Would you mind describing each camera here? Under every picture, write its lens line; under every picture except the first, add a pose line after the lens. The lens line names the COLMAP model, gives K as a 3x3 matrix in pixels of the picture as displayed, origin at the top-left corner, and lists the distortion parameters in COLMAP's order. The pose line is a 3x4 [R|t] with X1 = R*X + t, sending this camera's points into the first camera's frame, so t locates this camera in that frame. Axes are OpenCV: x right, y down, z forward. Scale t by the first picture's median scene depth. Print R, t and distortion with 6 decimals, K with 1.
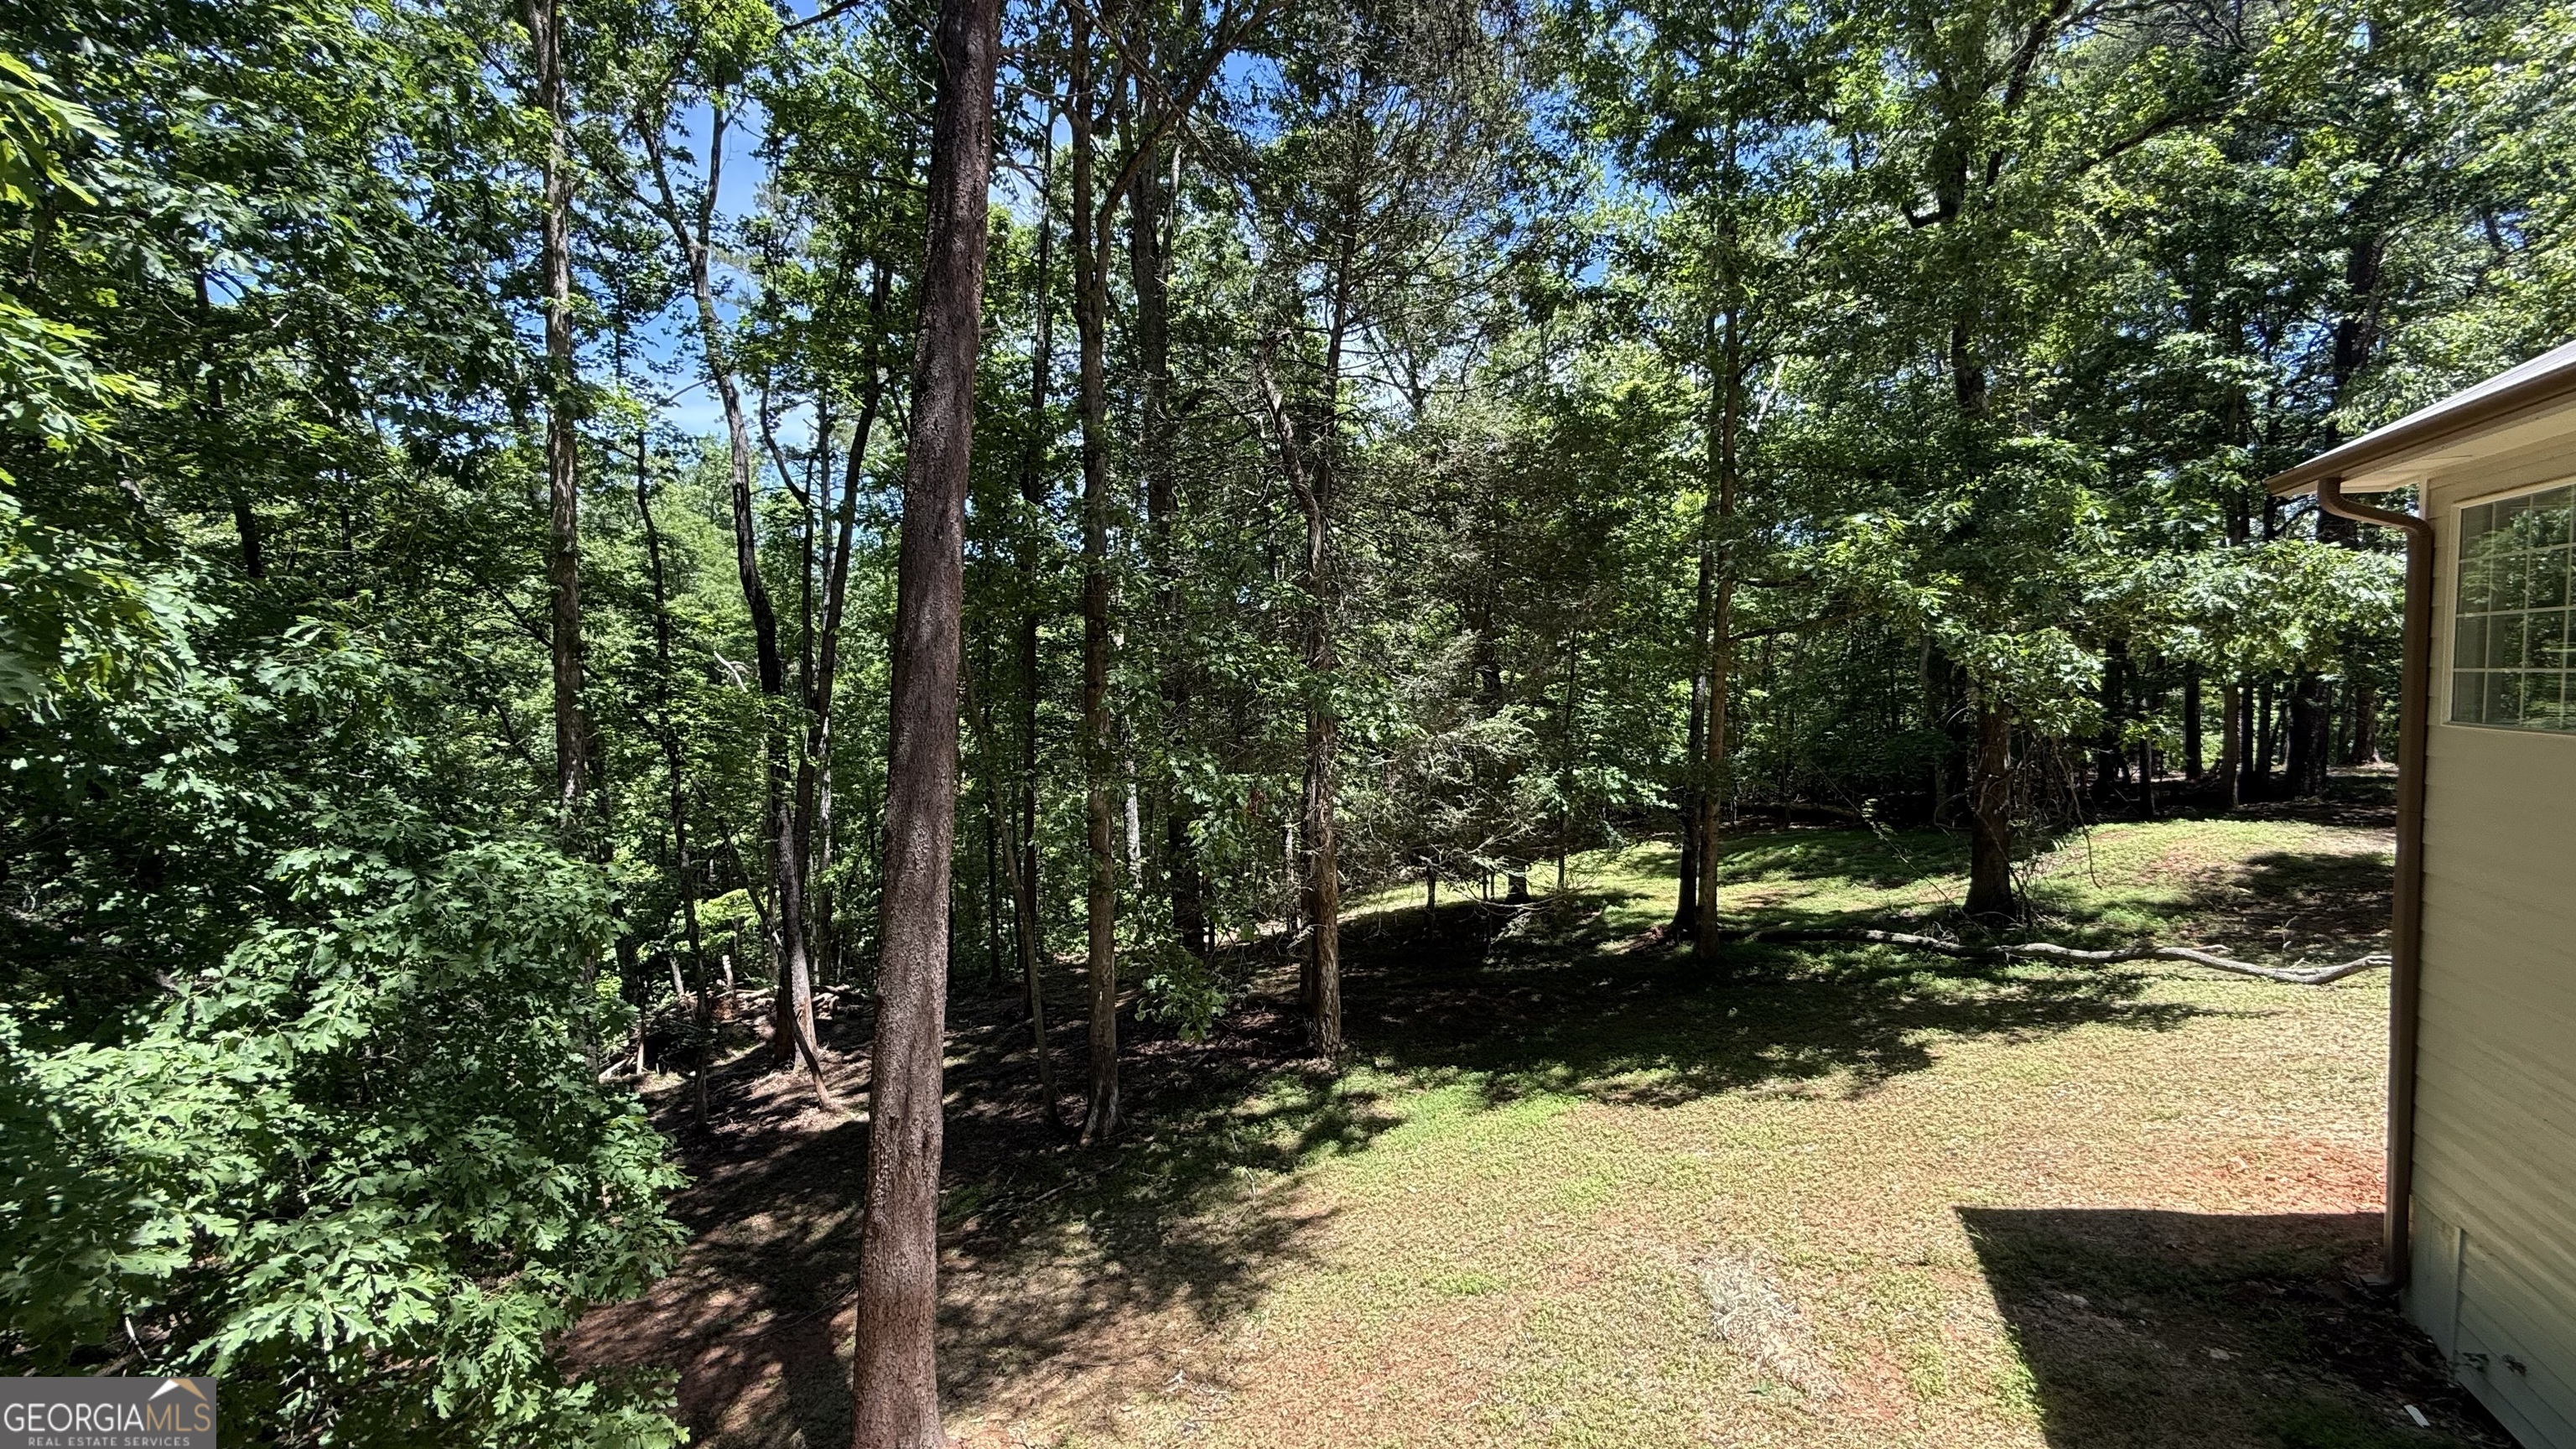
lens RADIAL K [[1027.3, 0, 1281.8], [0, 1027.3, 723.0], [0, 0, 1]] dist [-0.001639, 0.000113]
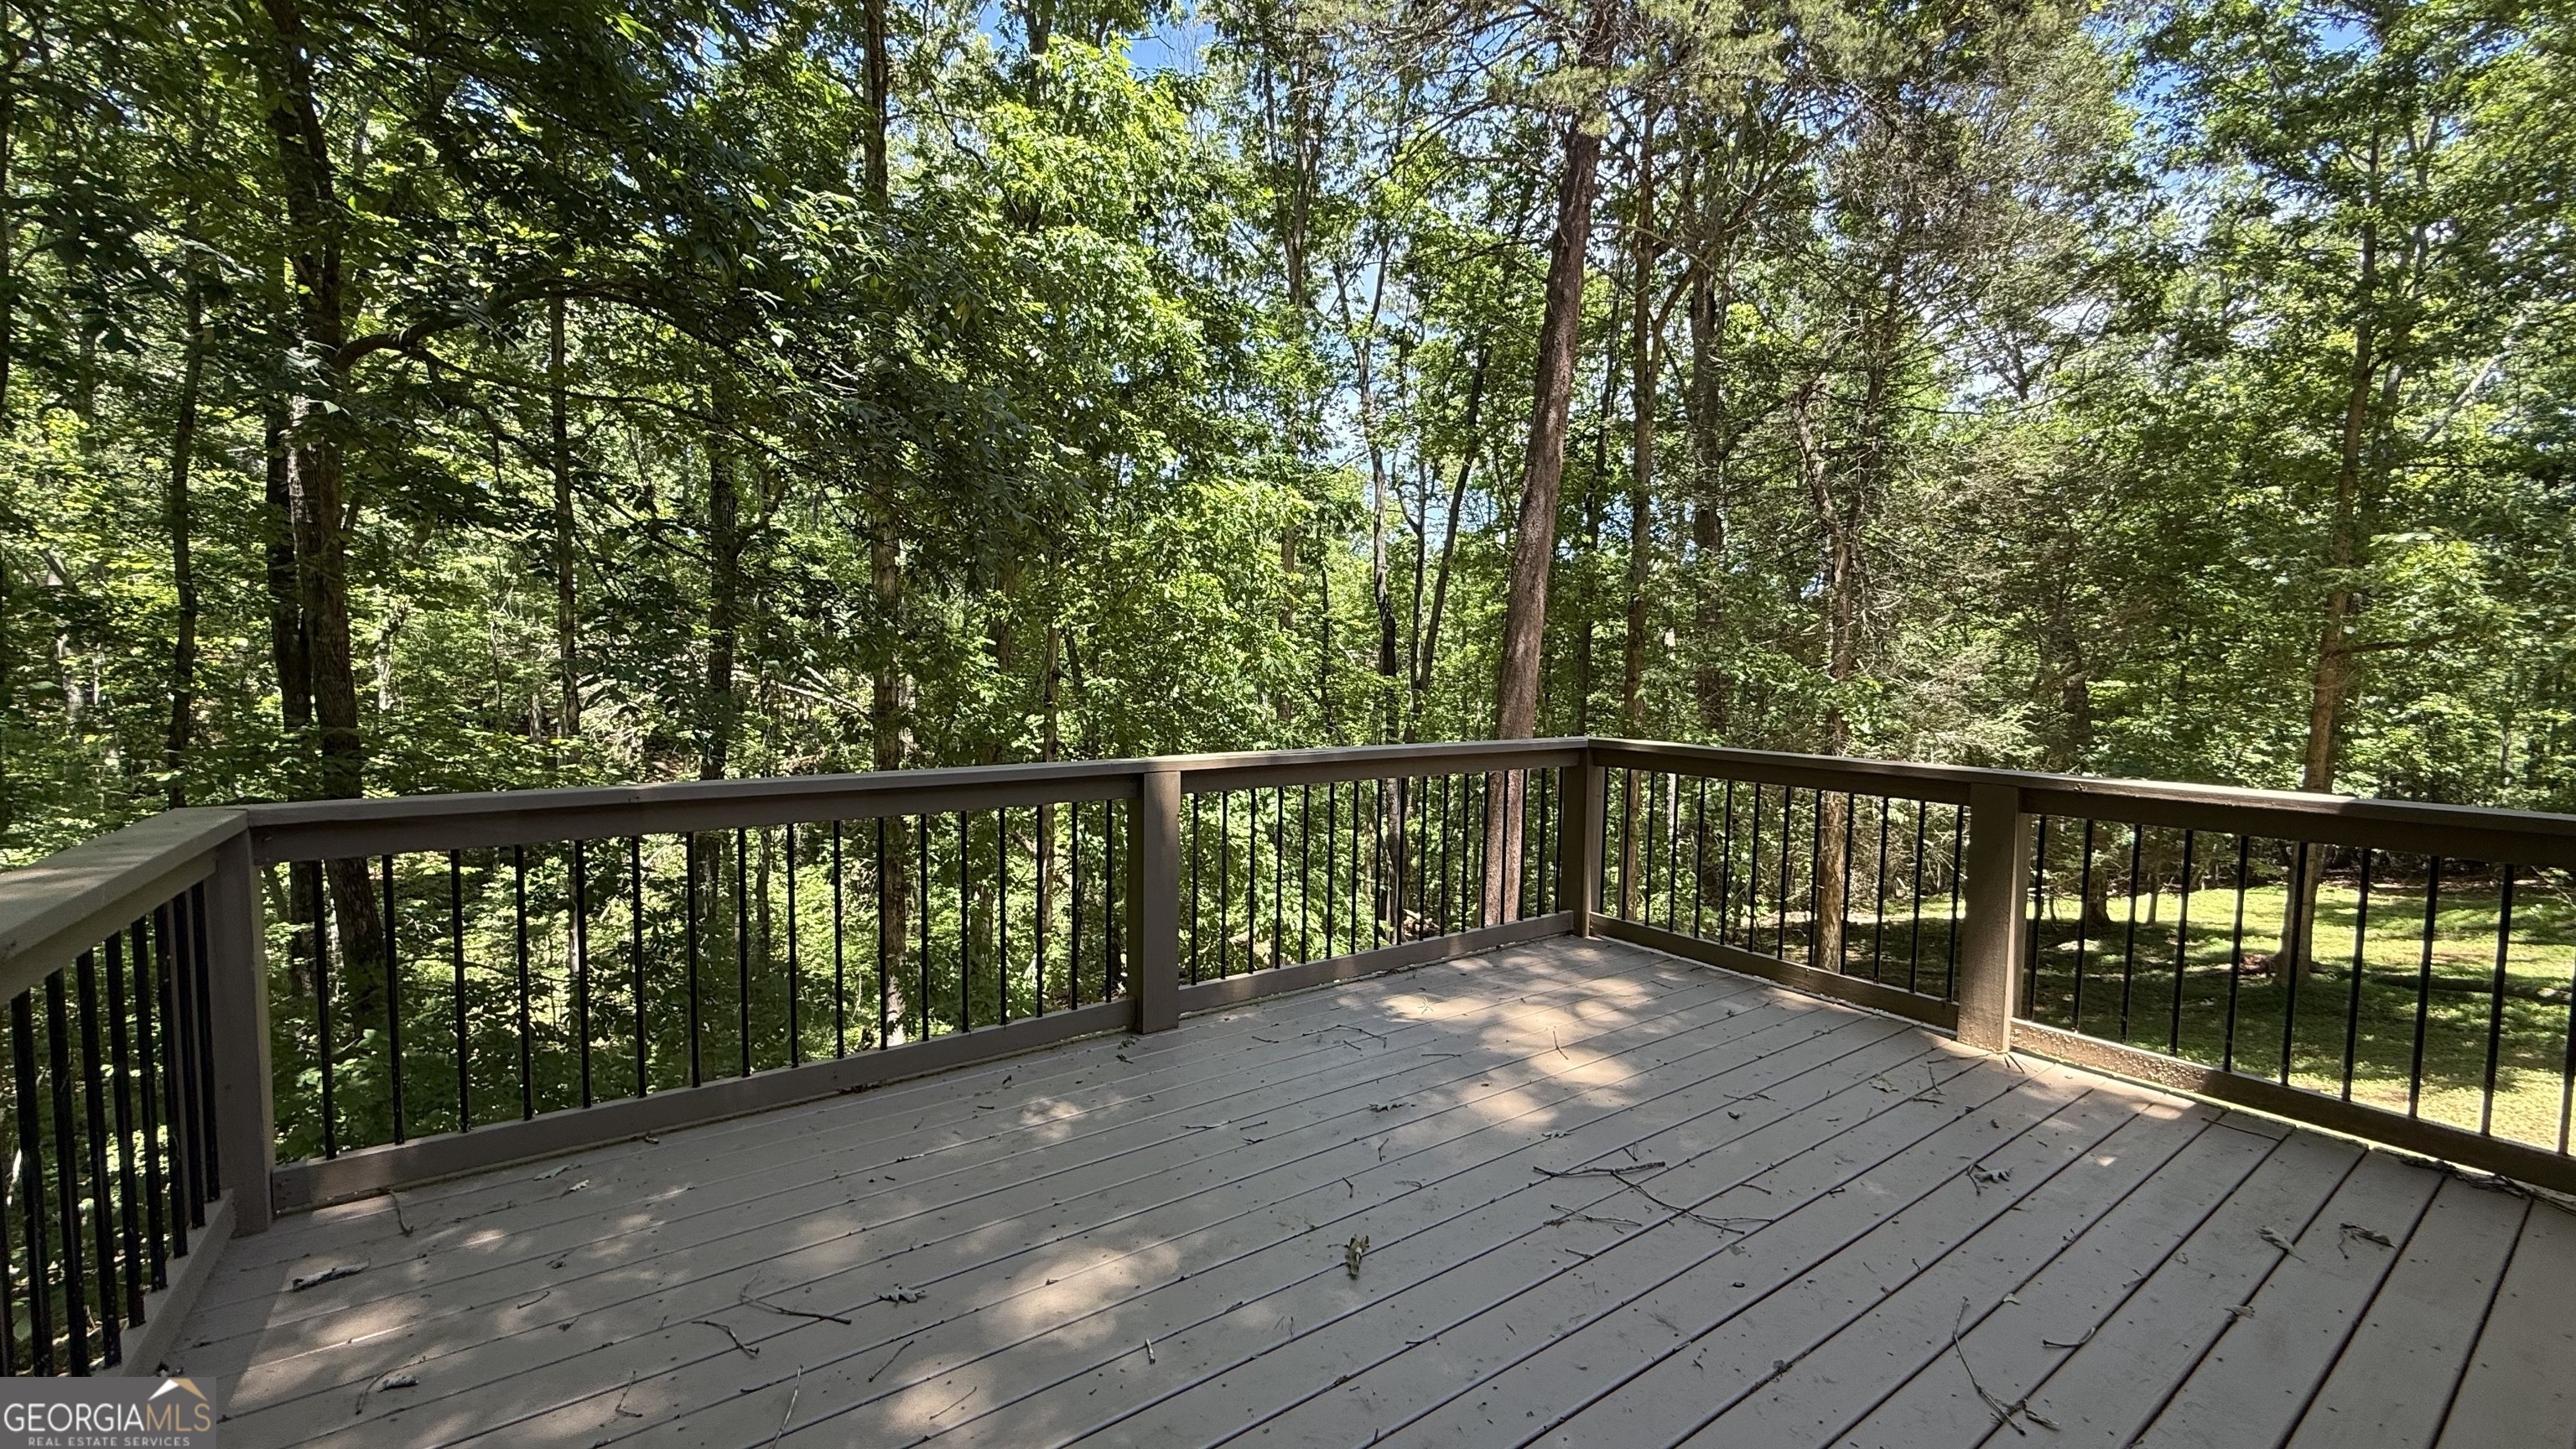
lens RADIAL K [[1027.3, 0, 1281.8], [0, 1027.3, 723.0], [0, 0, 1]] dist [-0.001639, 0.000113]
pose [[0.861863, 0.054572, -0.504197, 0.074713], [-0.046088, 0.998508, 0.029291, 0.000034], [0.505043, -0.002008, 0.863092, -0.281075]]
